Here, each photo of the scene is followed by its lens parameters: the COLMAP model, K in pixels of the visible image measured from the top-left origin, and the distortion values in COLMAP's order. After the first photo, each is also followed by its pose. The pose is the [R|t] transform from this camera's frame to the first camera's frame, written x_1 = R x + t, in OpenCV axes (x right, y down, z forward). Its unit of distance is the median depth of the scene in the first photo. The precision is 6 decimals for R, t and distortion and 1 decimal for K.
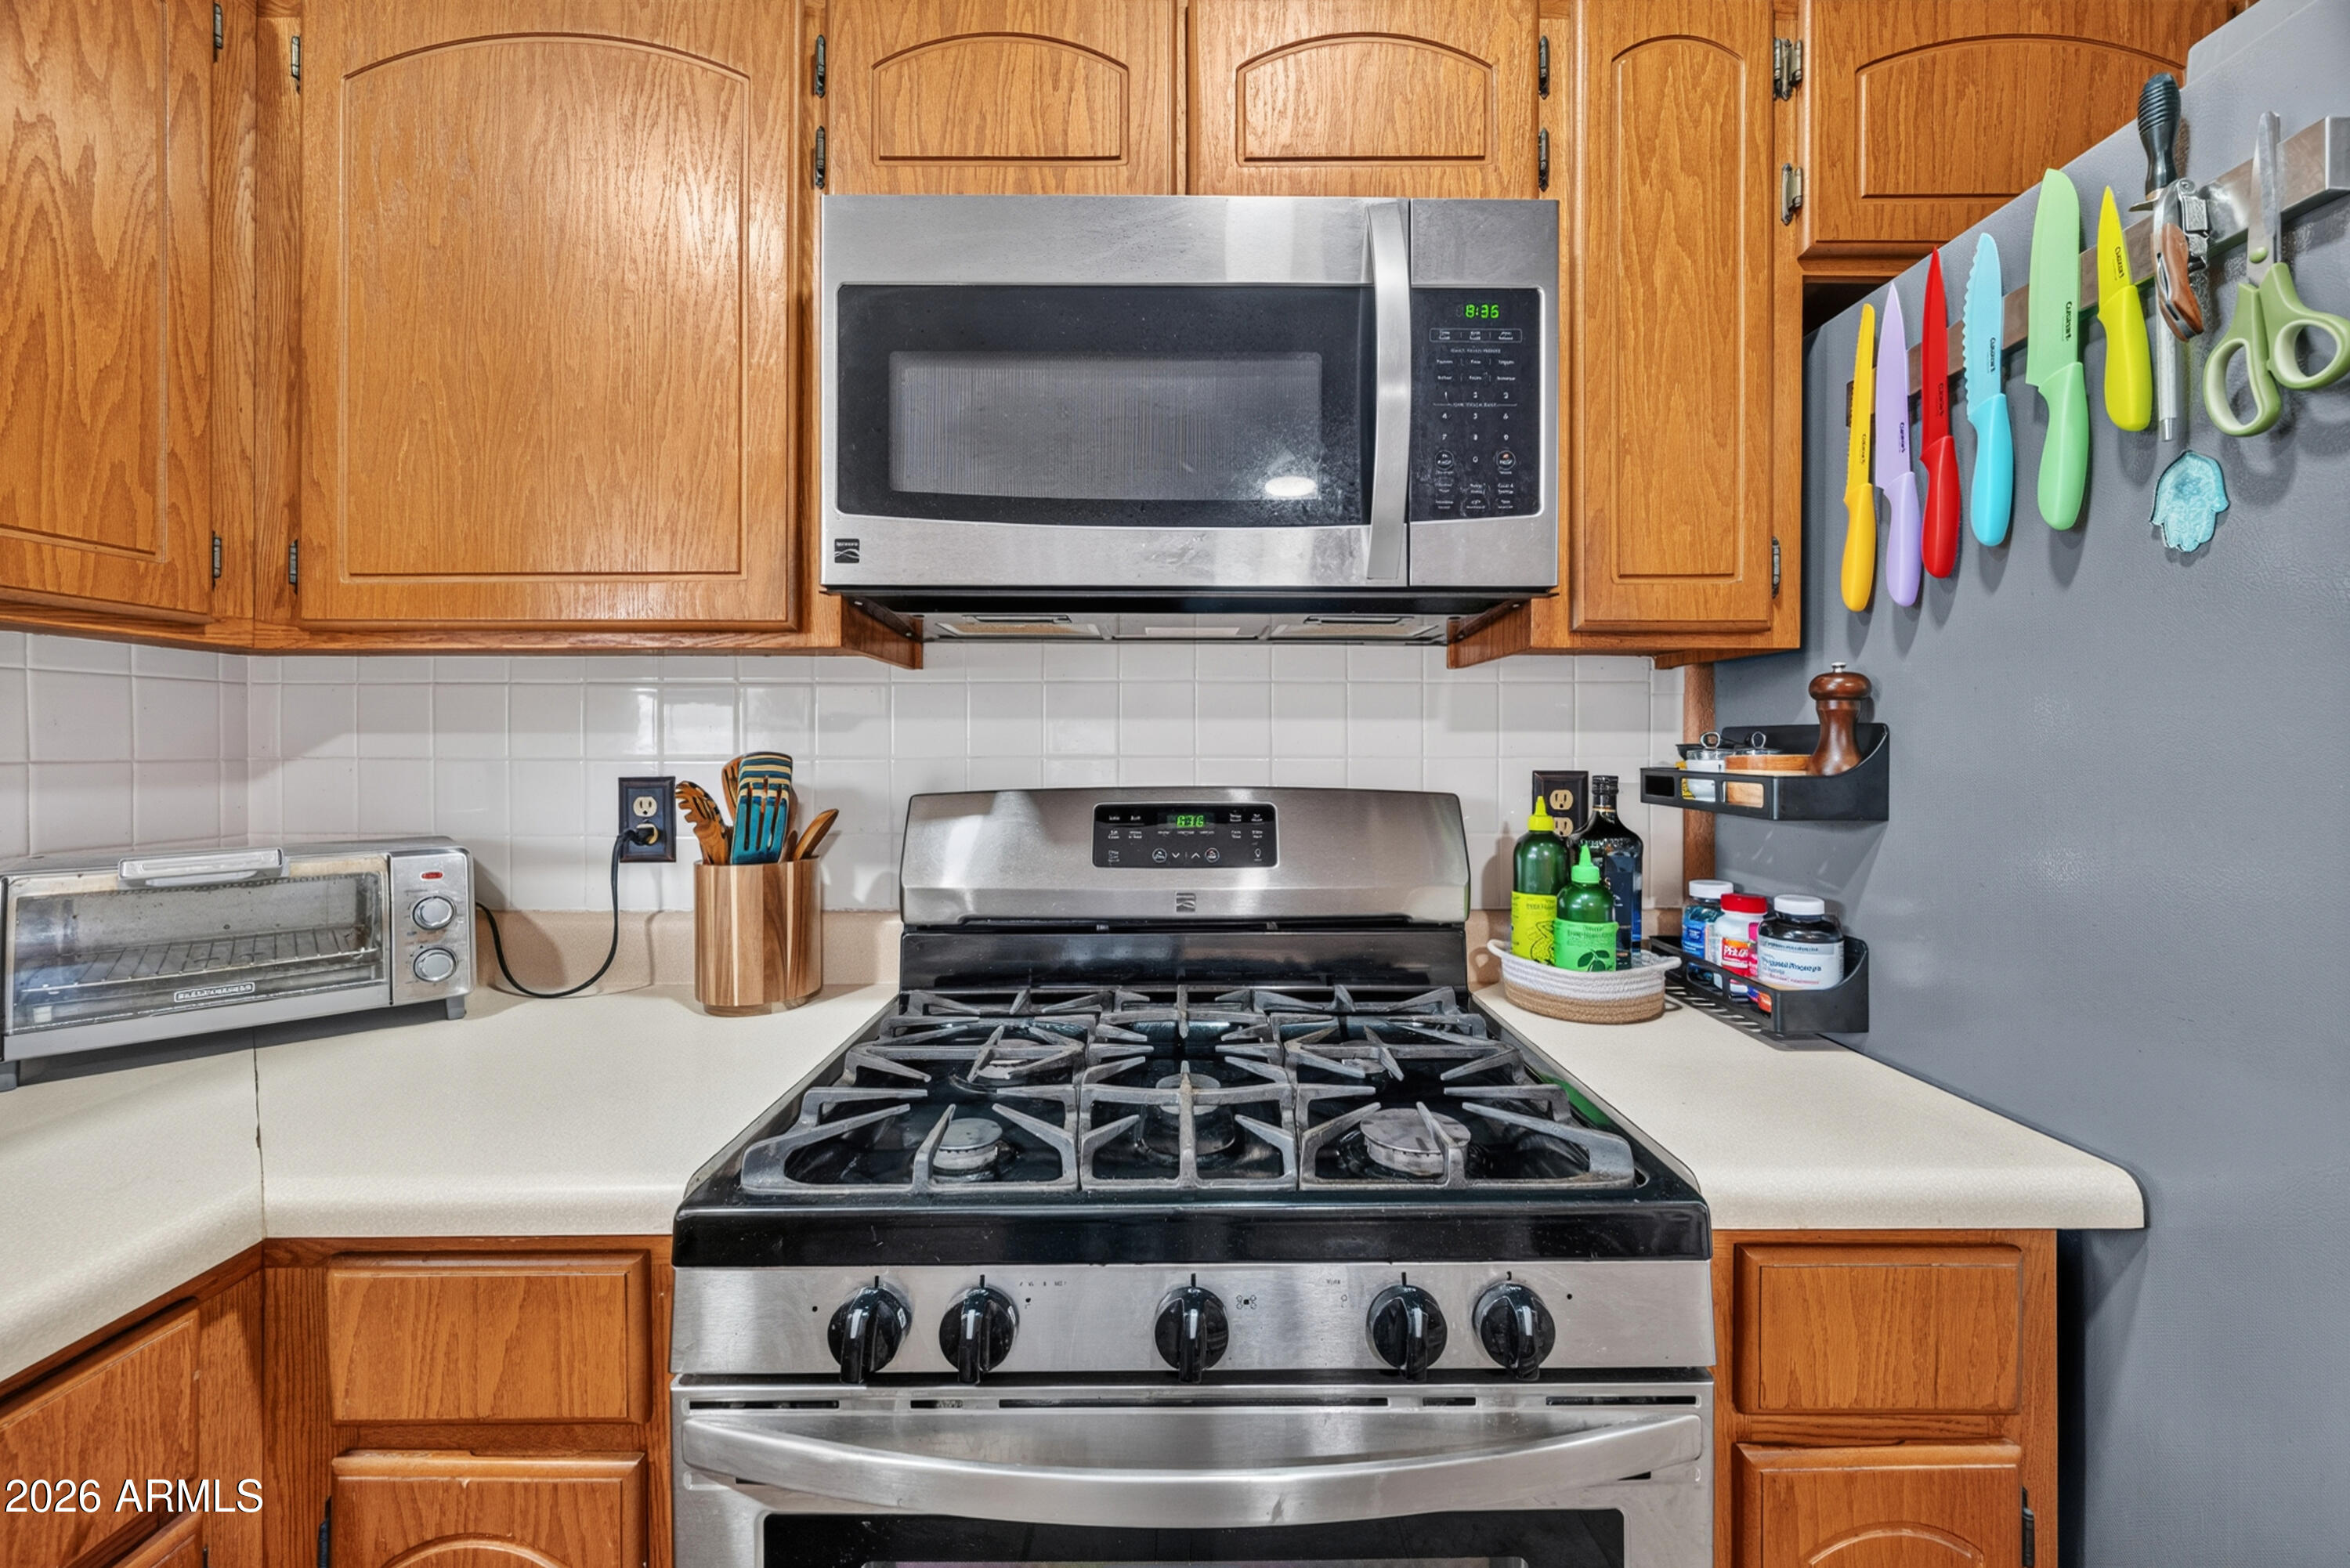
lens RADIAL K [[937.2, 0, 1172.1], [0, 937.2, 752.9], [0, 0, 1]] dist [0.000102, -0.000110]
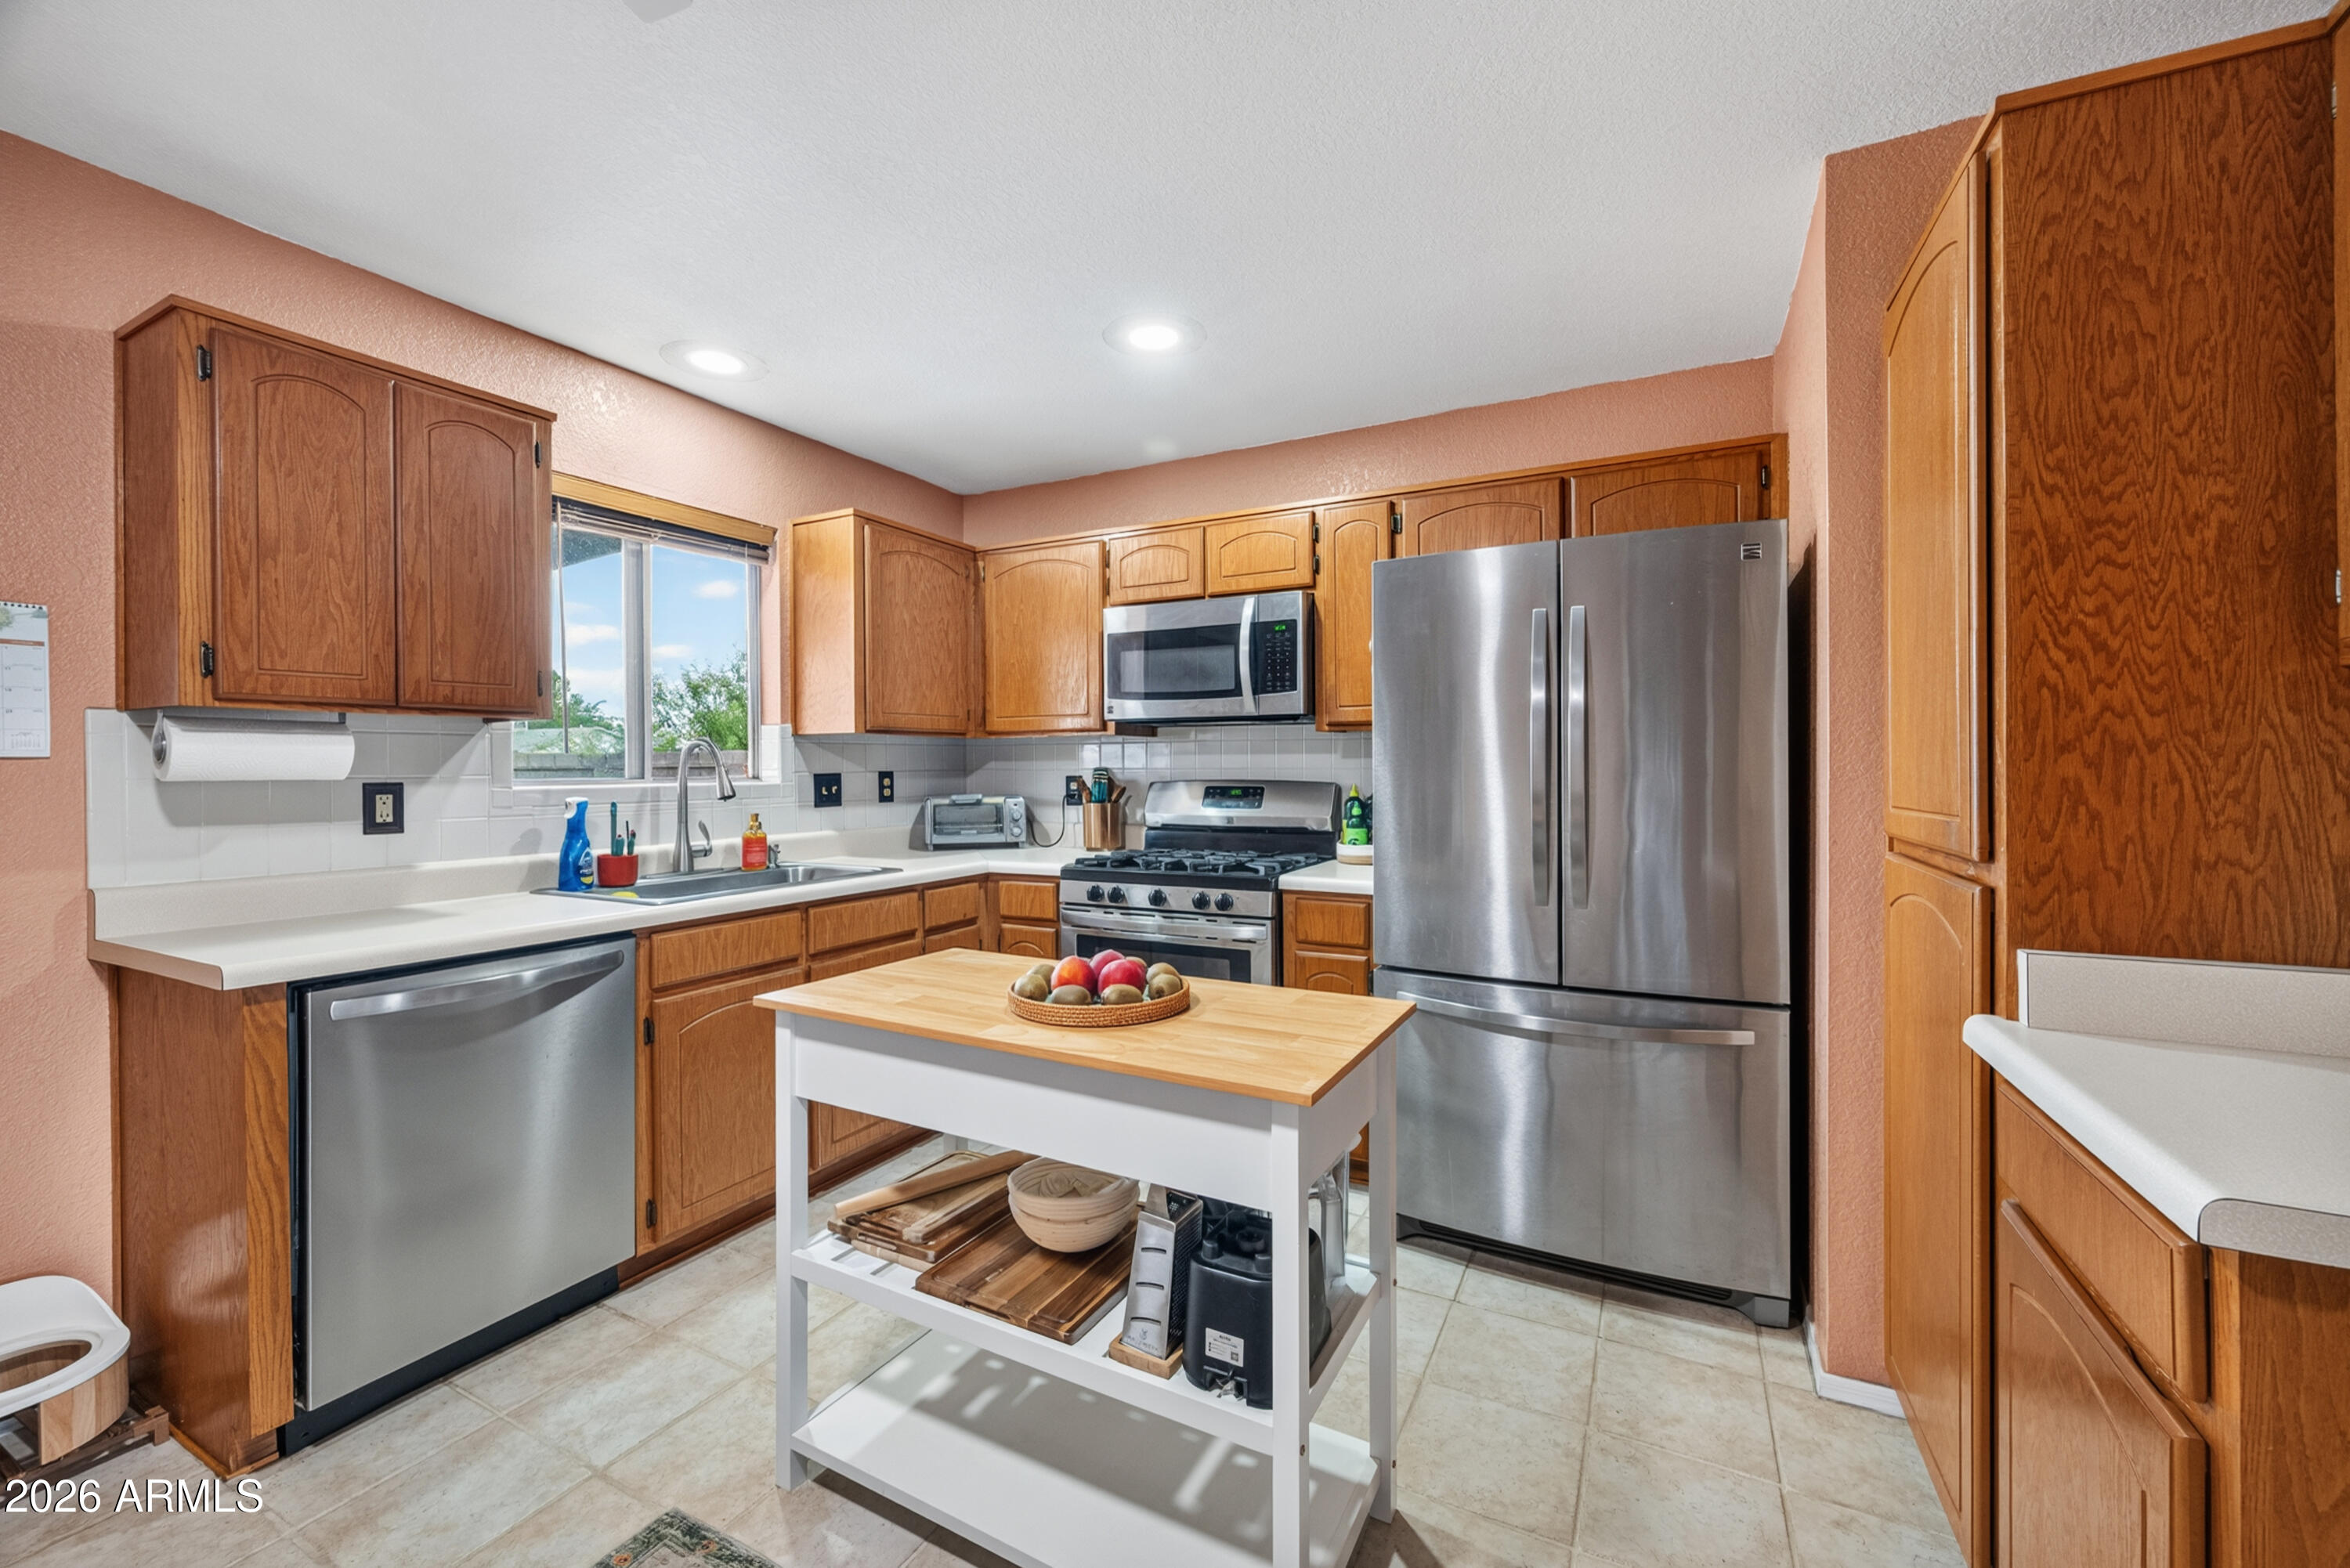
lens RADIAL K [[944.6, 0, 1175.0], [0, 944.6, 784.0], [0, 0, 1]] dist [0.001681, -0.000039]
pose [[0.883786, 0.006069, -0.467851, 1.635118], [0.004072, 0.999778, 0.020661, -0.010354], [0.467873, -0.020165, 0.883566, -2.166894]]
